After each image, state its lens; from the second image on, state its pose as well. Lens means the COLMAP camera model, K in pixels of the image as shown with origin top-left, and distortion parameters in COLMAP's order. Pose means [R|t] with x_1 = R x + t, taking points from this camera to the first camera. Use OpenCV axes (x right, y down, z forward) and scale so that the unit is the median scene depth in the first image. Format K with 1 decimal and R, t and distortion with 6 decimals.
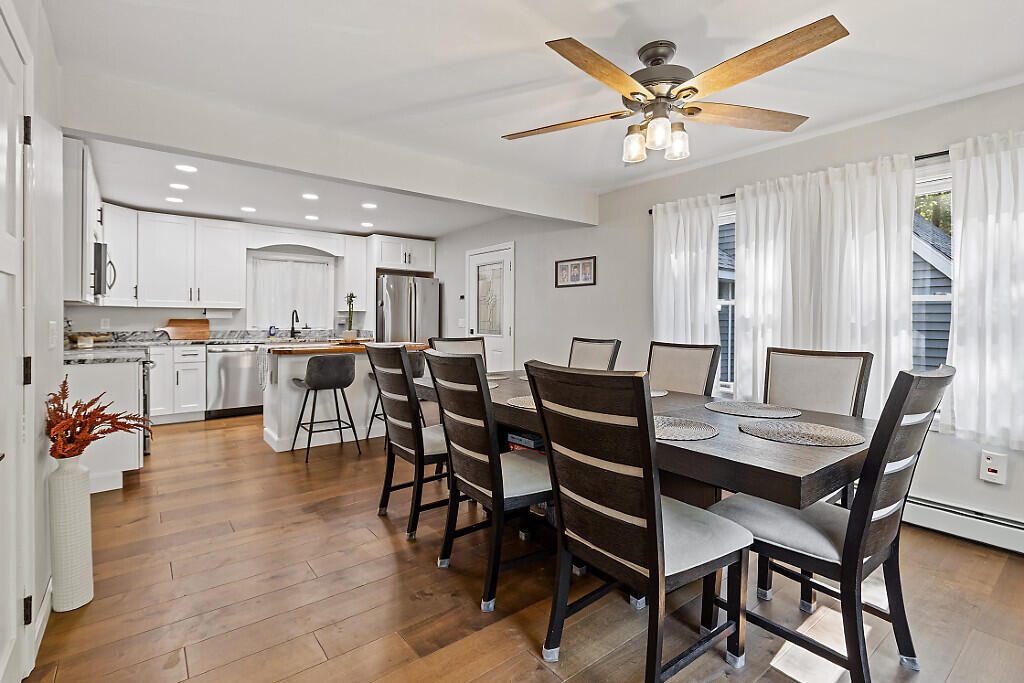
lens RADIAL K [[472.7, 0, 508.8], [0, 472.7, 329.3], [0, 0, 1]] dist [-0.000648, -0.000250]
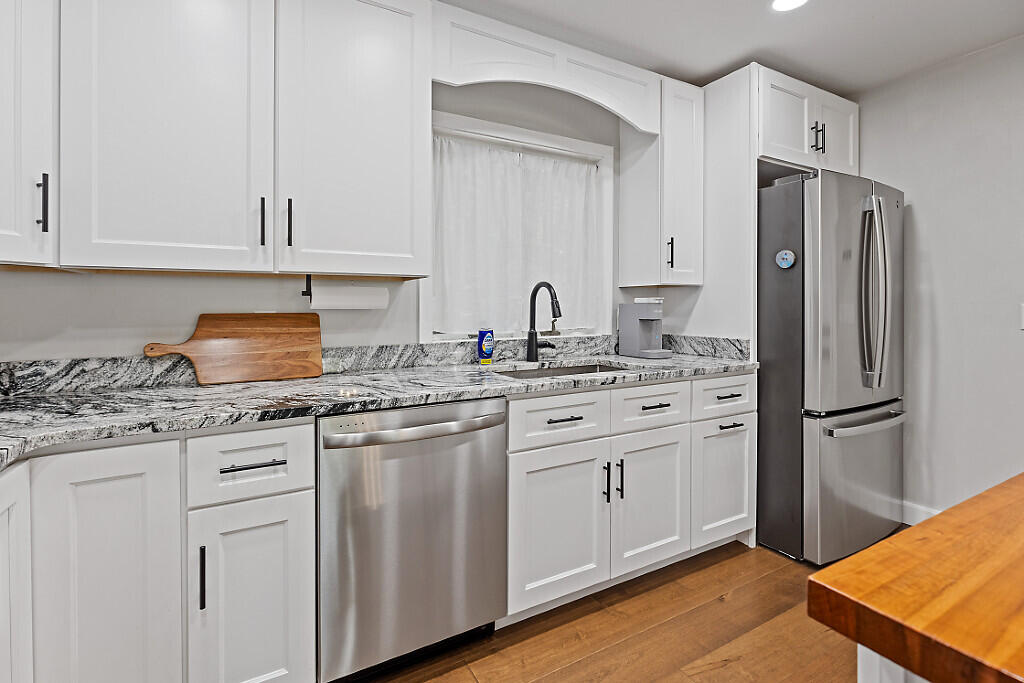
lens RADIAL K [[478.7, 0, 515.0], [0, 478.7, 309.1], [0, 0, 1]] dist [-0.001660, -0.000272]
pose [[0.989905, -0.011108, -0.141300, -0.451512], [0.008445, 0.999776, -0.019432, -0.015785], [0.141484, 0.018043, 0.989776, 0.689034]]
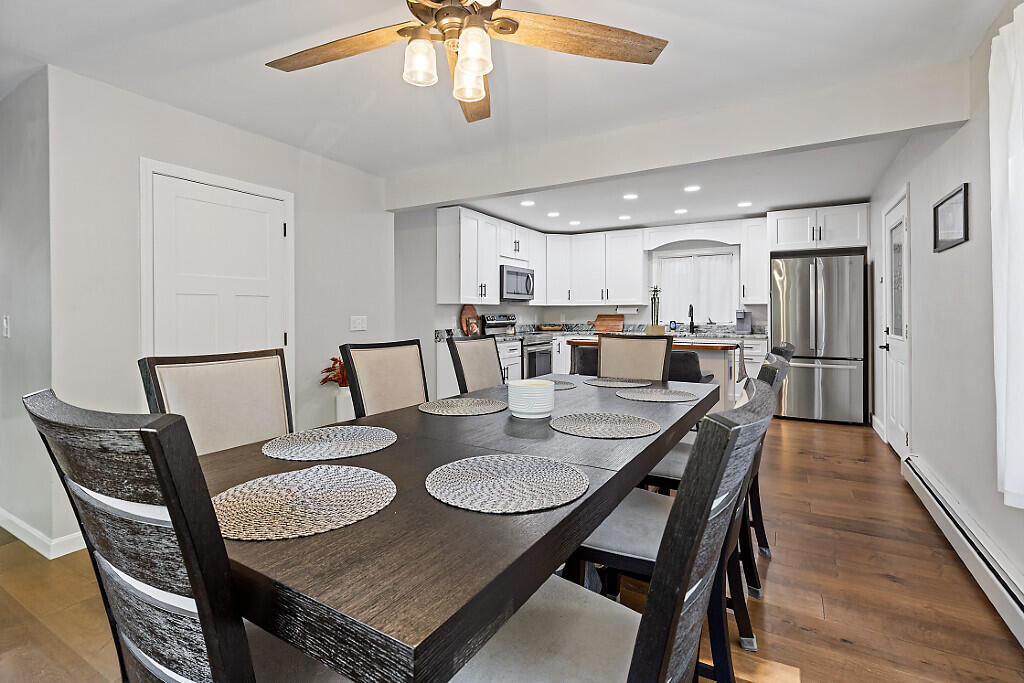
lens RADIAL K [[472.7, 0, 508.8], [0, 472.7, 329.3], [0, 0, 1]] dist [-0.000648, -0.000250]
pose [[0.377481, 0.022752, -0.925738, 0.353473], [-0.011739, 0.999735, 0.019784, -0.004429], [0.925943, 0.003399, 0.377648, 0.280180]]
